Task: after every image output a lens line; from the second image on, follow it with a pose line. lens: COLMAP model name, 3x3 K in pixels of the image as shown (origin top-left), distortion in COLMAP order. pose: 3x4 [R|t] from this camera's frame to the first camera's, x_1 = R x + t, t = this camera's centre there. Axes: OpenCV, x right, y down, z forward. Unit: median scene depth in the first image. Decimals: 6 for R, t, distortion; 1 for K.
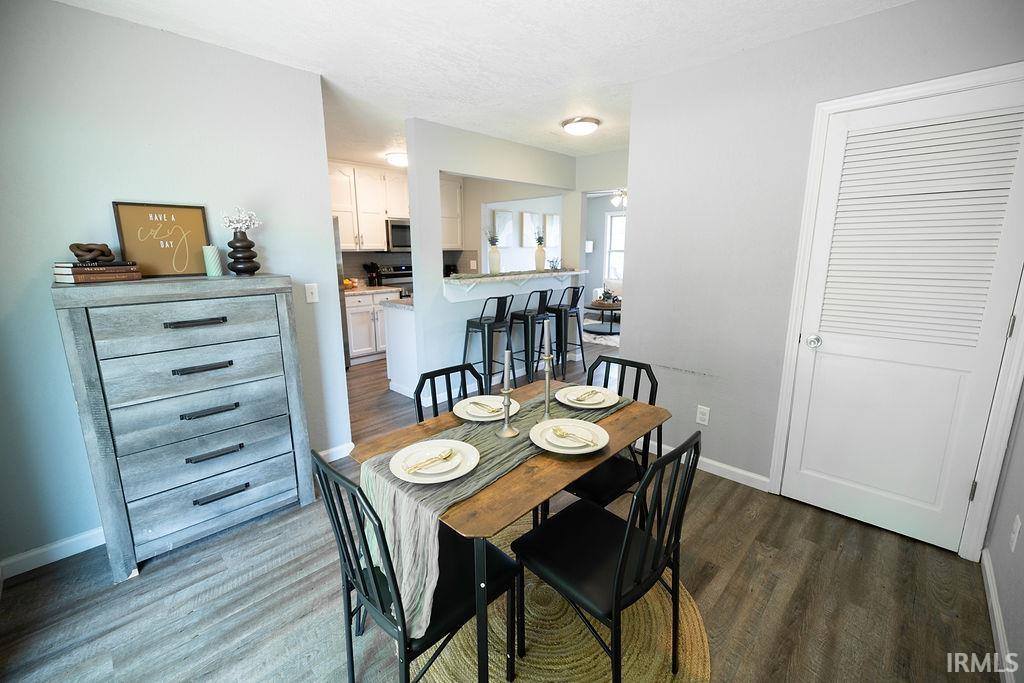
lens RADIAL K [[427.6, 0, 508.3], [0, 427.6, 331.6], [0, 0, 1]] dist [0.002644, 0.000605]
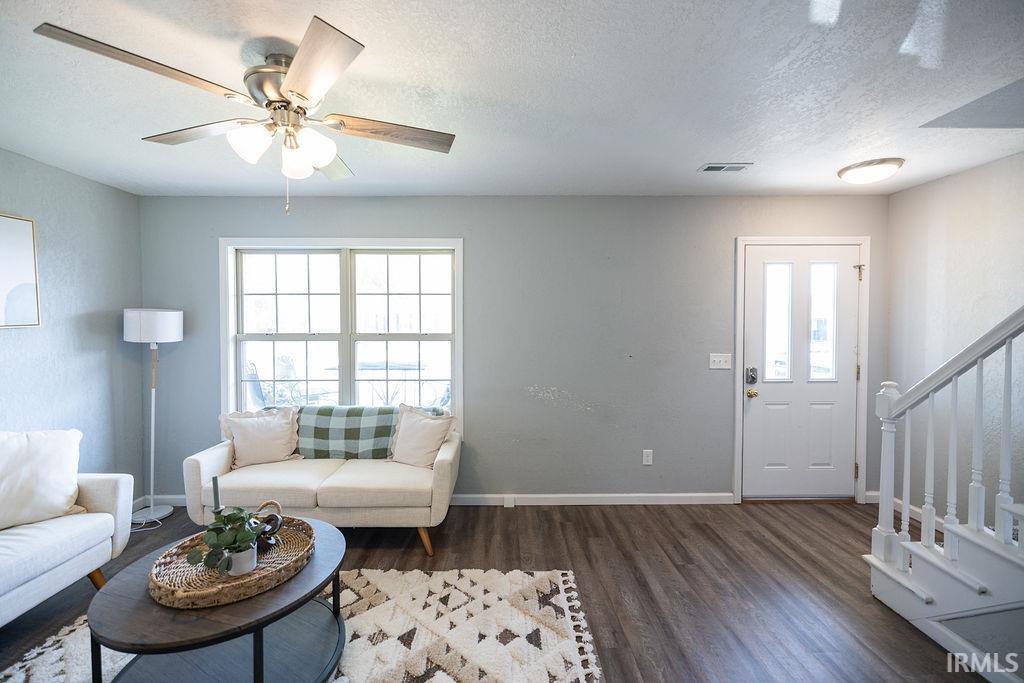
lens RADIAL K [[425.3, 0, 504.4], [0, 425.3, 333.8], [0, 0, 1]] dist [0.002294, -0.000390]
pose [[0.715290, -0.011502, 0.698733, 0.292335], [0.132676, 0.983914, -0.119624, -0.236371], [-0.686118, 0.178271, 0.705310, 1.172755]]
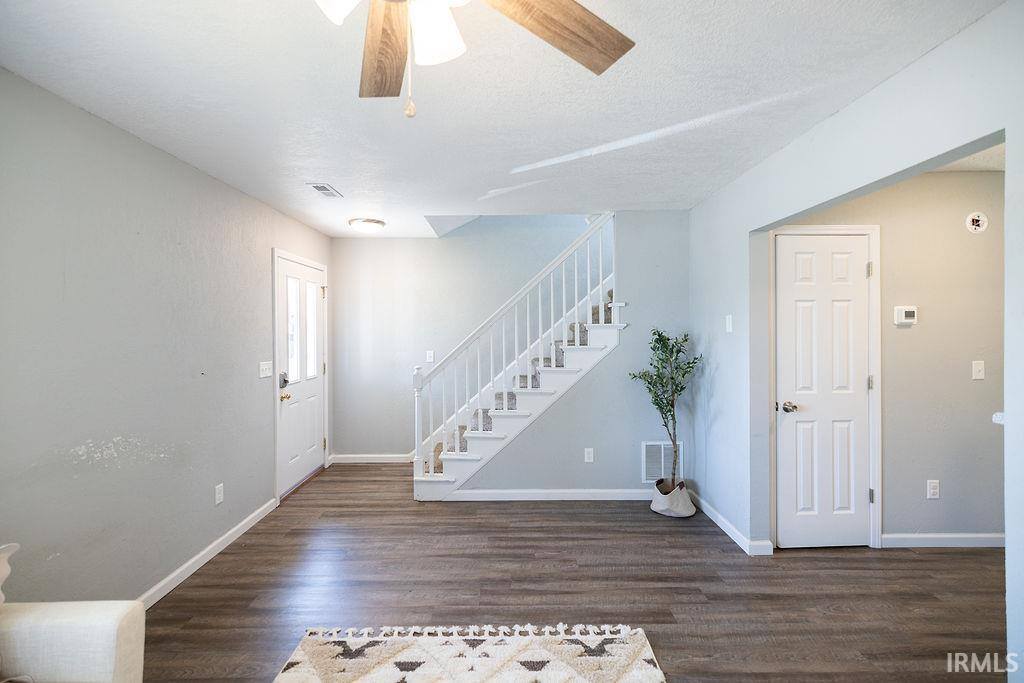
lens RADIAL K [[435.9, 0, 504.2], [0, 435.9, 332.7], [0, 0, 1]] dist [0.002604, 0.000464]
pose [[-0.694285, 0.006466, 0.719671, 0.247755], [0.151794, 0.978781, 0.137645, -0.336390], [-0.703510, 0.204807, -0.680535, 1.684432]]
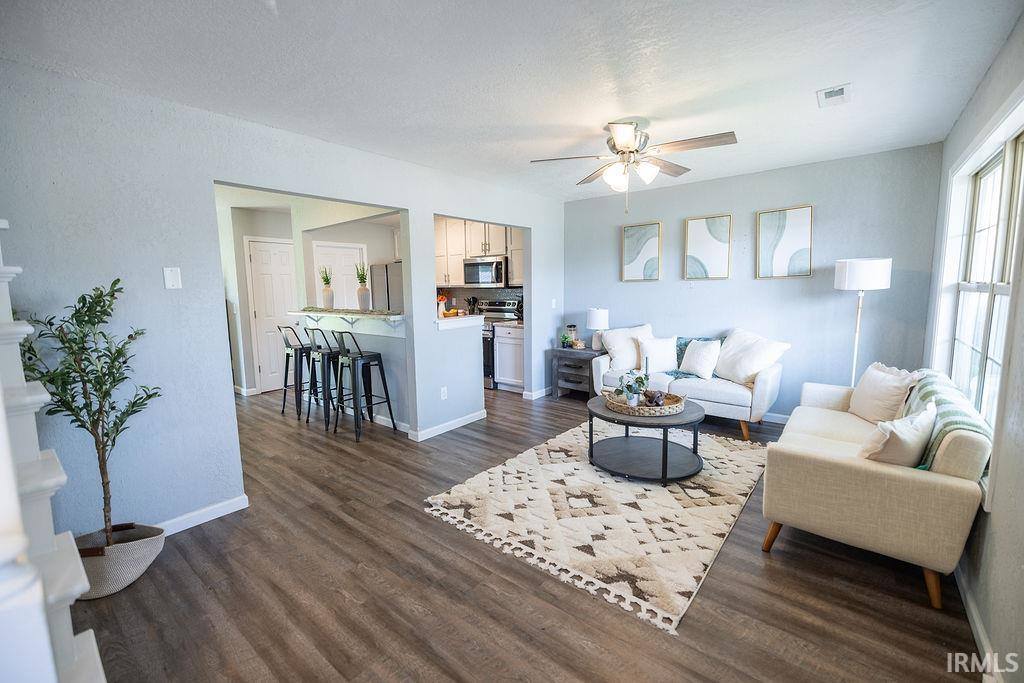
lens RADIAL K [[425.3, 0, 504.4], [0, 425.3, 333.8], [0, 0, 1]] dist [0.002294, -0.000390]
pose [[0.075472, 0.115203, -0.990471, 1.100471], [-0.175031, 0.979412, 0.100579, -0.261064], [0.981666, 0.165772, 0.094083, 1.335788]]
